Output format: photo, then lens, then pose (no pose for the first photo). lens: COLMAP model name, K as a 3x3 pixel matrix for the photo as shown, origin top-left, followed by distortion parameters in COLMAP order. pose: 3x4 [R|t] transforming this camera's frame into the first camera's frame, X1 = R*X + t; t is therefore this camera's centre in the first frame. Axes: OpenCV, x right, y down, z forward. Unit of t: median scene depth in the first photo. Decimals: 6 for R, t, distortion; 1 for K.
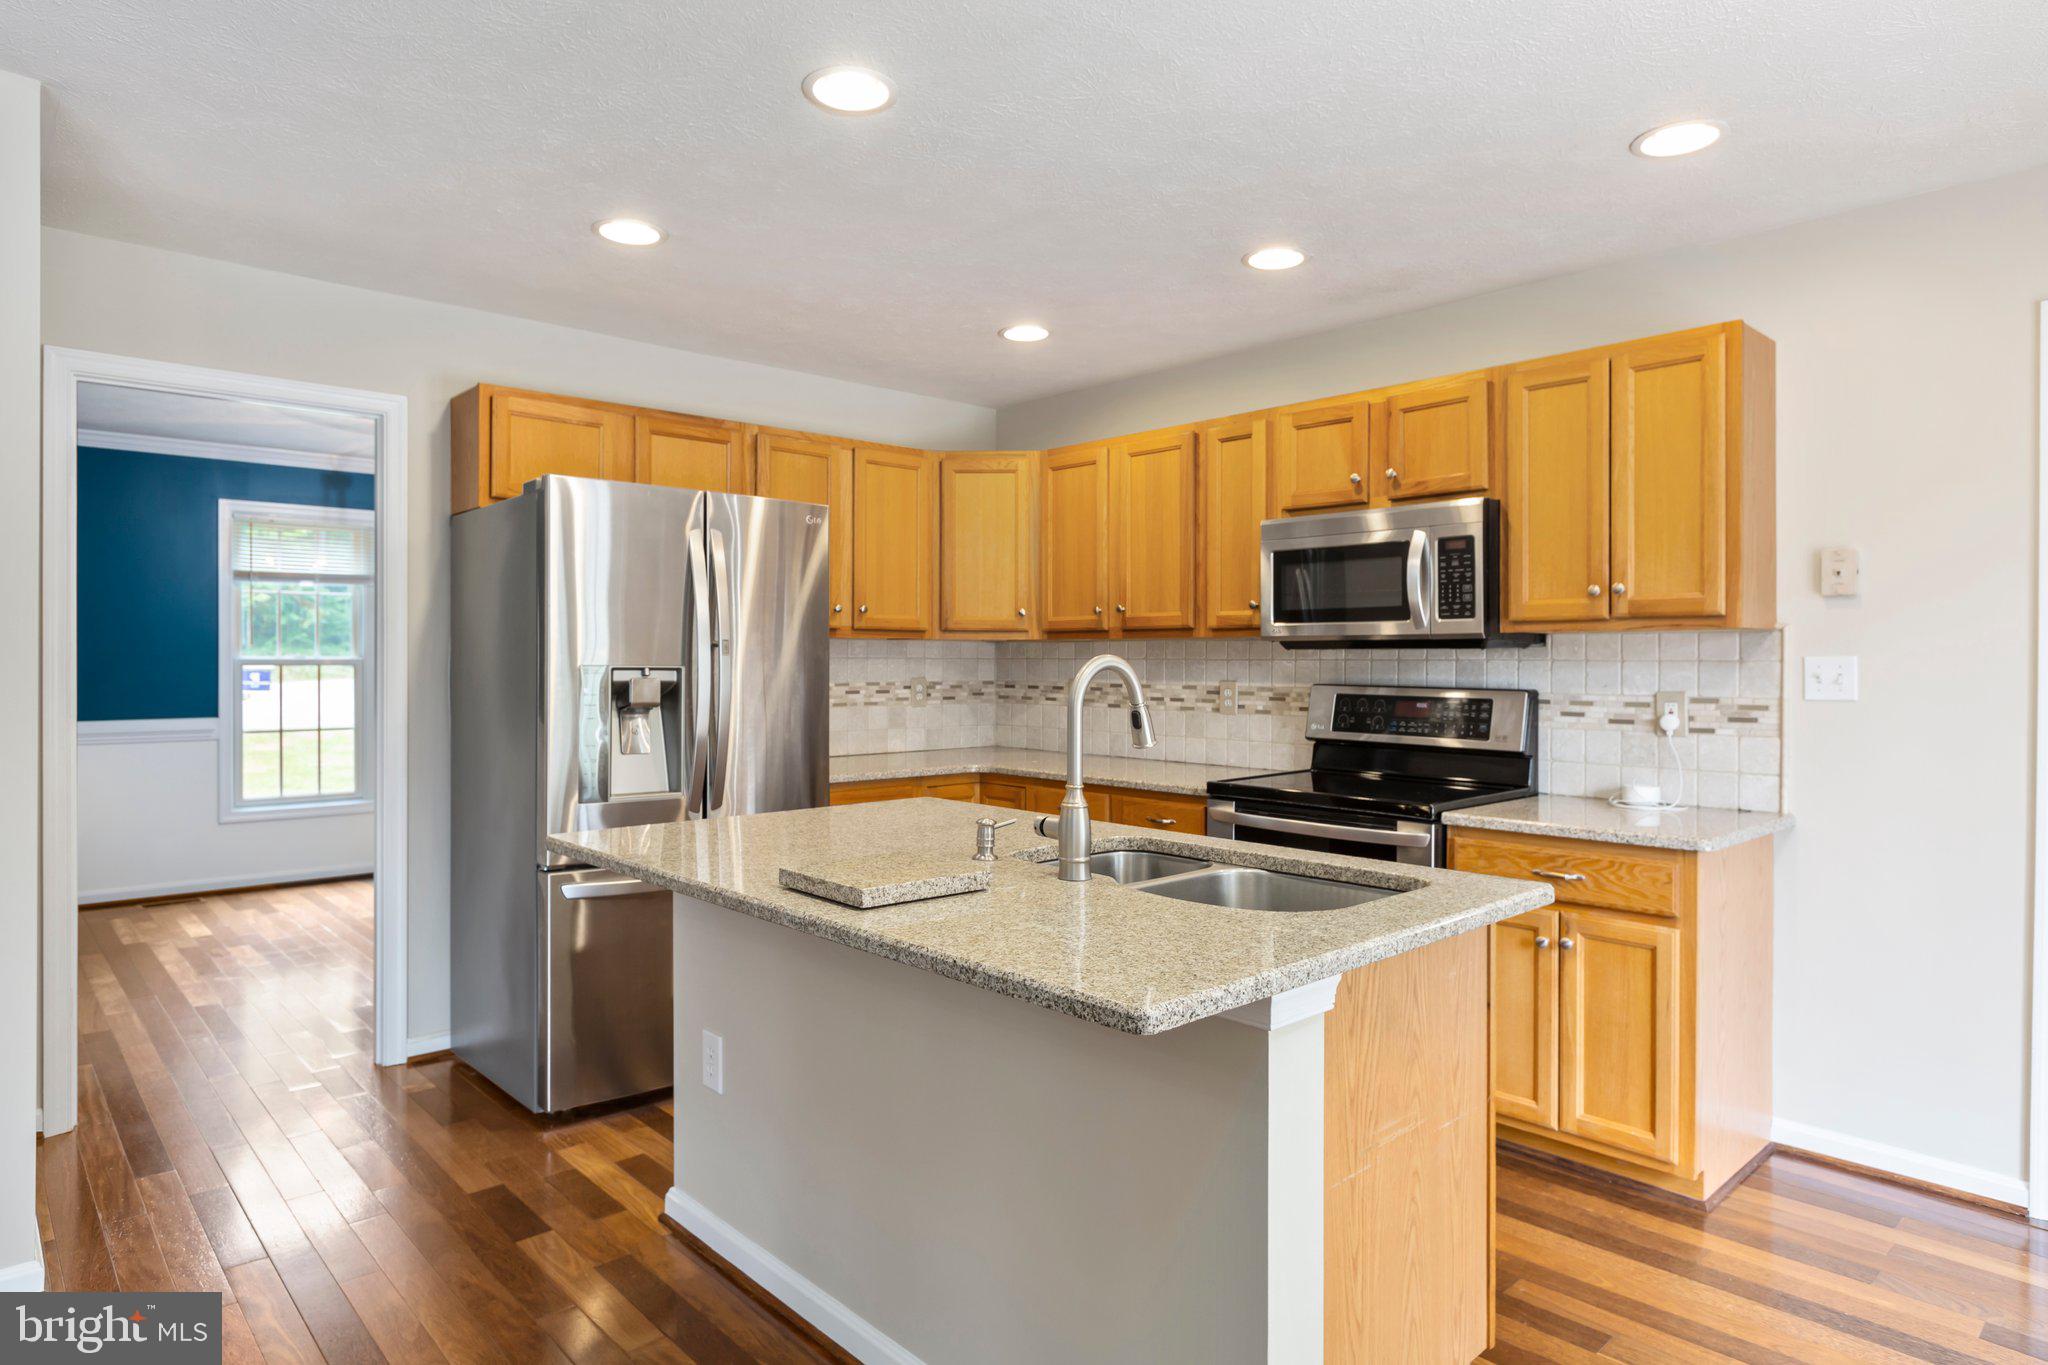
lens RADIAL K [[1164.0, 0, 1014.4], [0, 1164.0, 672.9], [0, 0, 1]] dist [-0.006129, 0.000839]
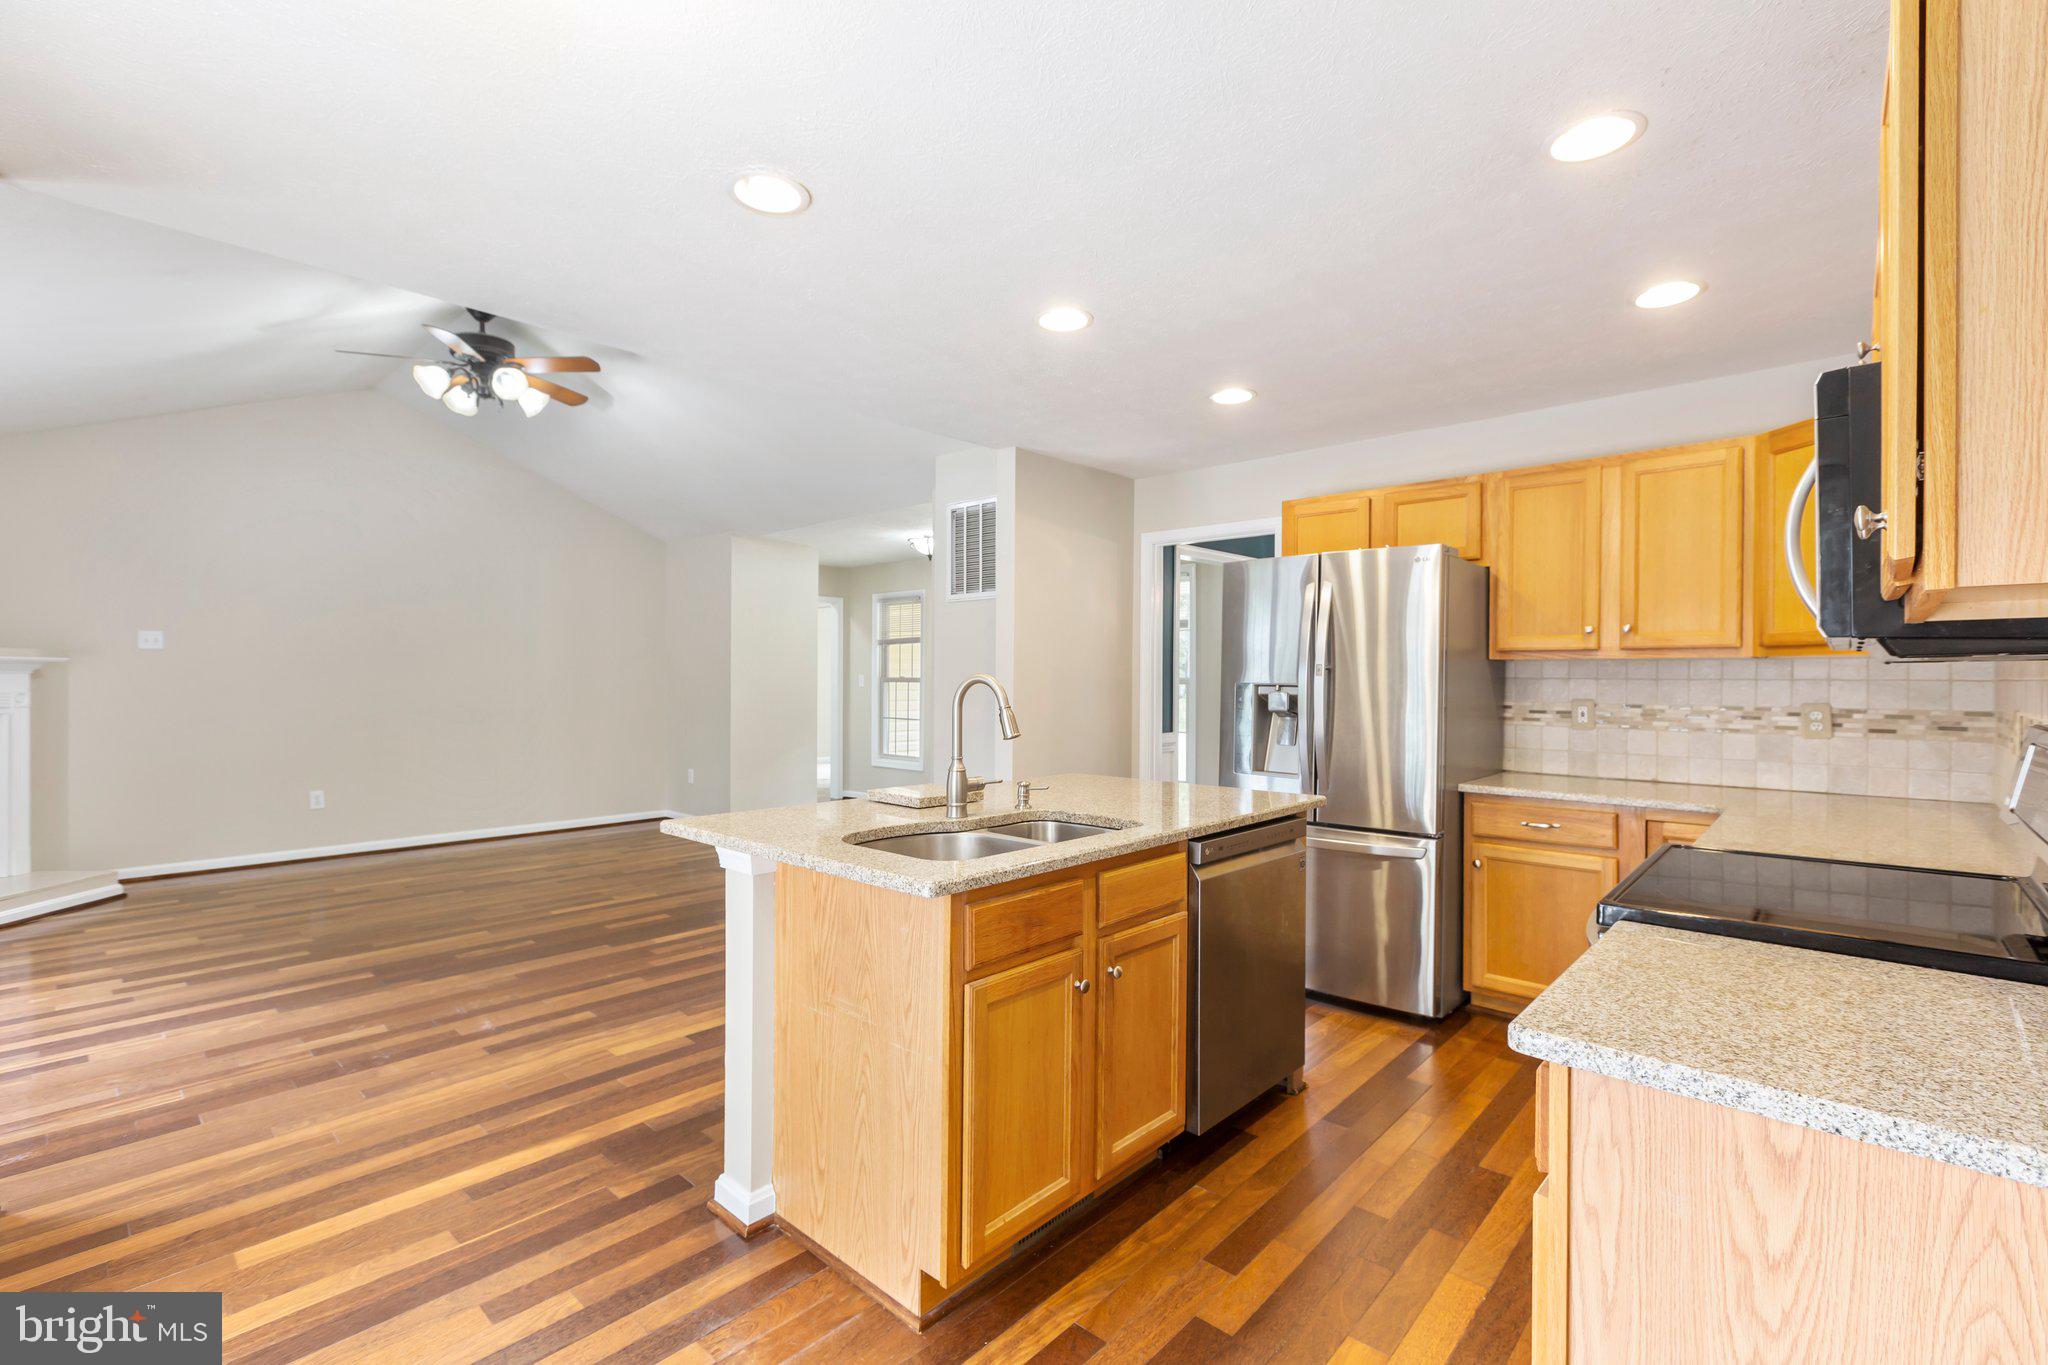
lens RADIAL K [[908.7, 0, 1020.0], [0, 908.7, 684.2], [0, 0, 1]] dist [-0.001661, -0.000144]
pose [[0.084937, 0.004387, -0.996377, 0.696638], [-0.013800, 0.999900, 0.003226, -0.004640], [0.996291, 0.013476, 0.084989, 0.532913]]
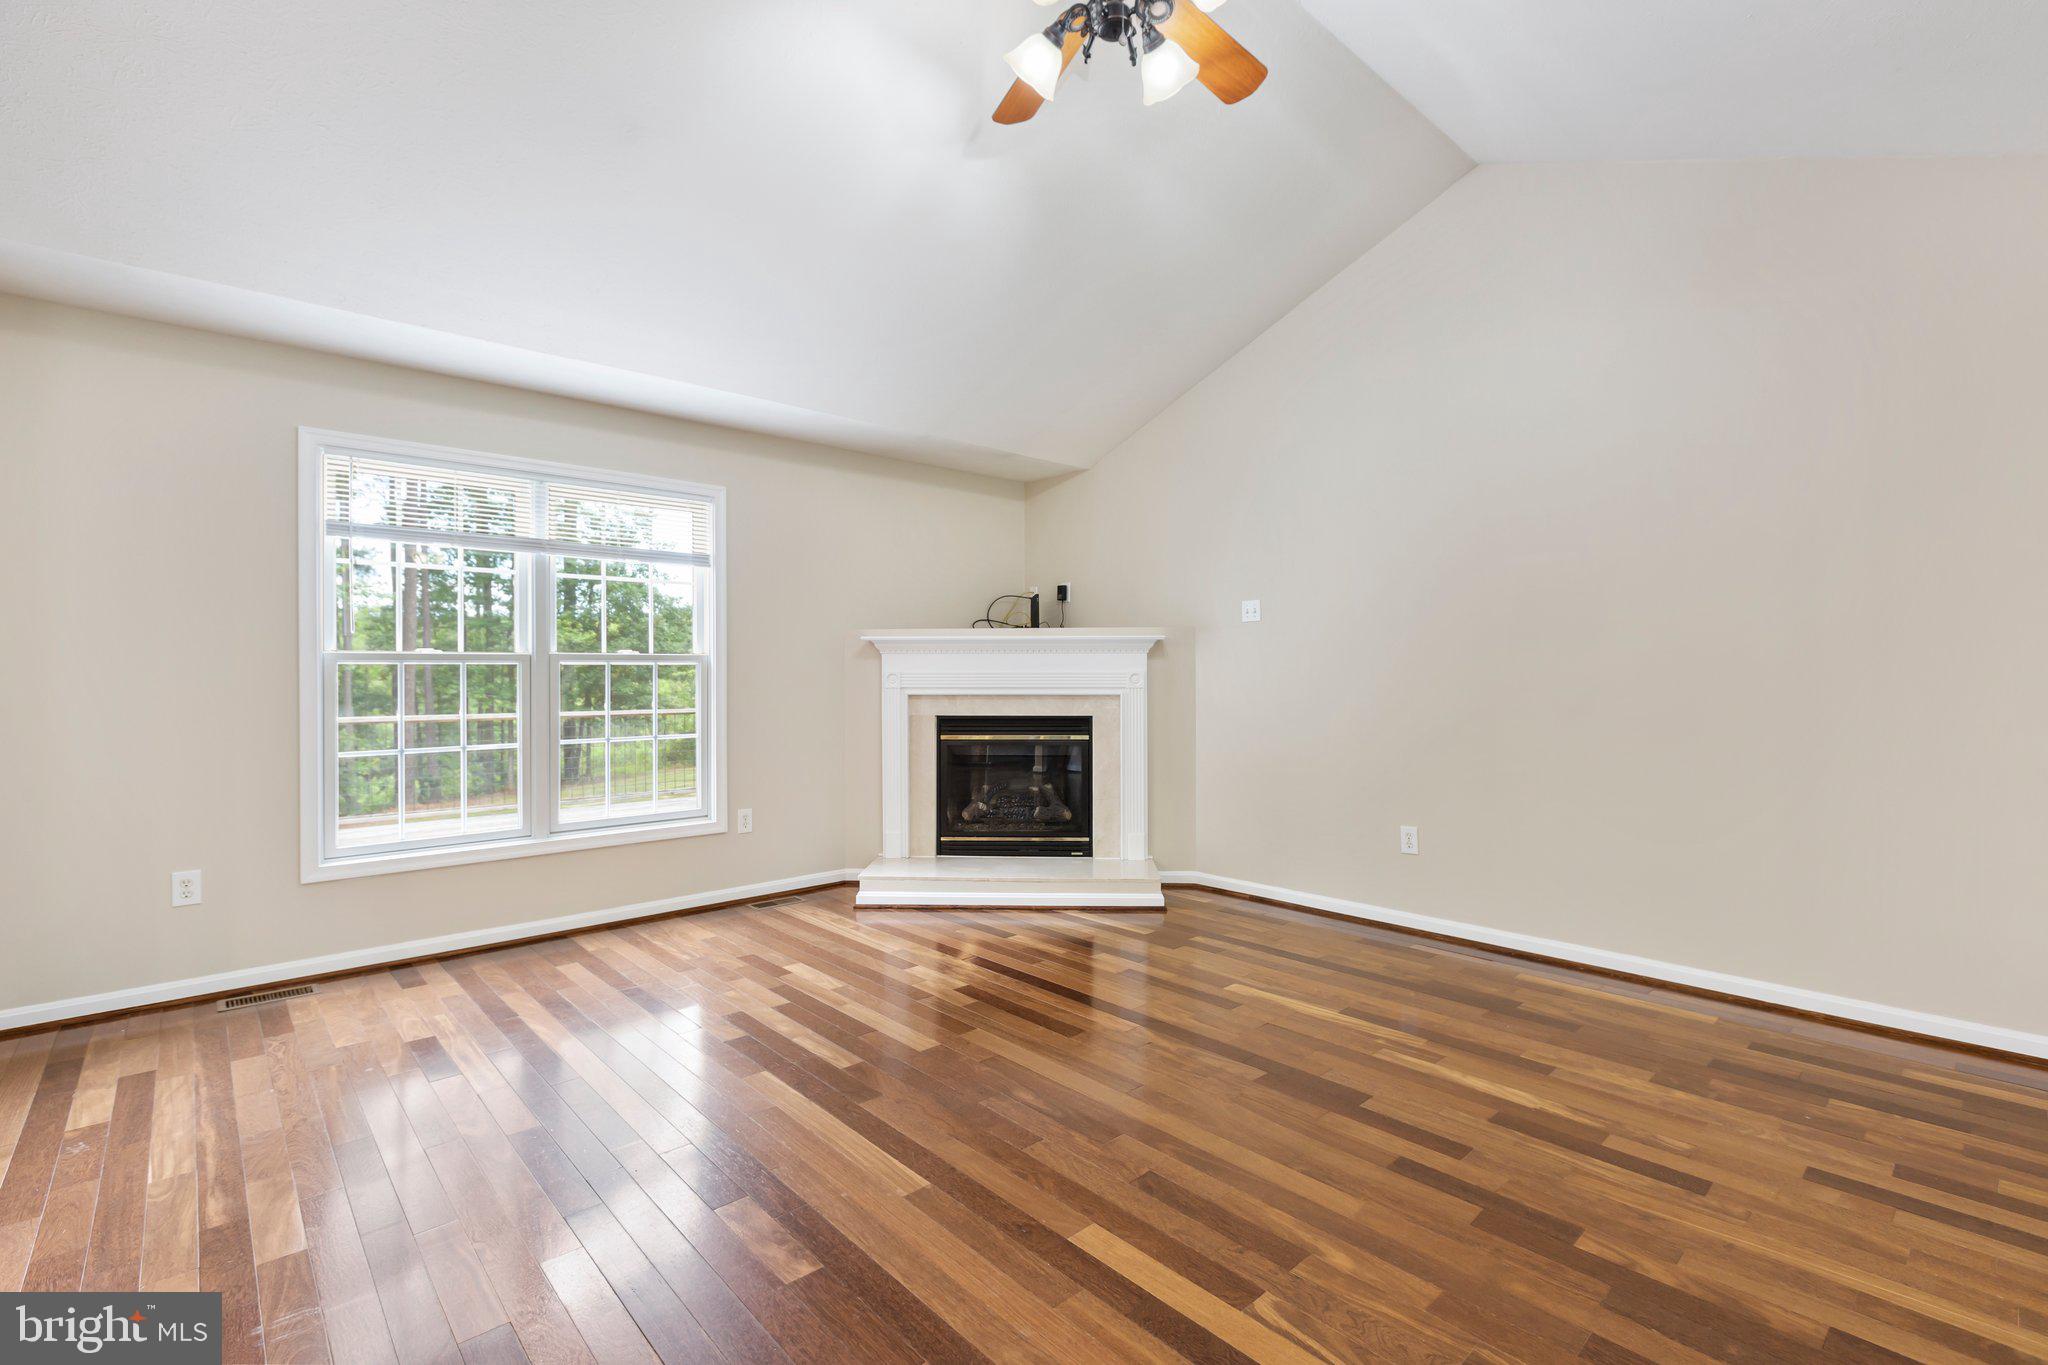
lens RADIAL K [[908.7, 0, 1028.5], [0, 908.7, 674.6], [0, 0, 1]] dist [-0.001661, -0.000144]
pose [[-0.999999, -0.001186, 0.001202, -0.655756], [-0.001174, 0.999949, 0.009989, 0.023373], [-0.001214, 0.009987, -0.999949, 0.477664]]
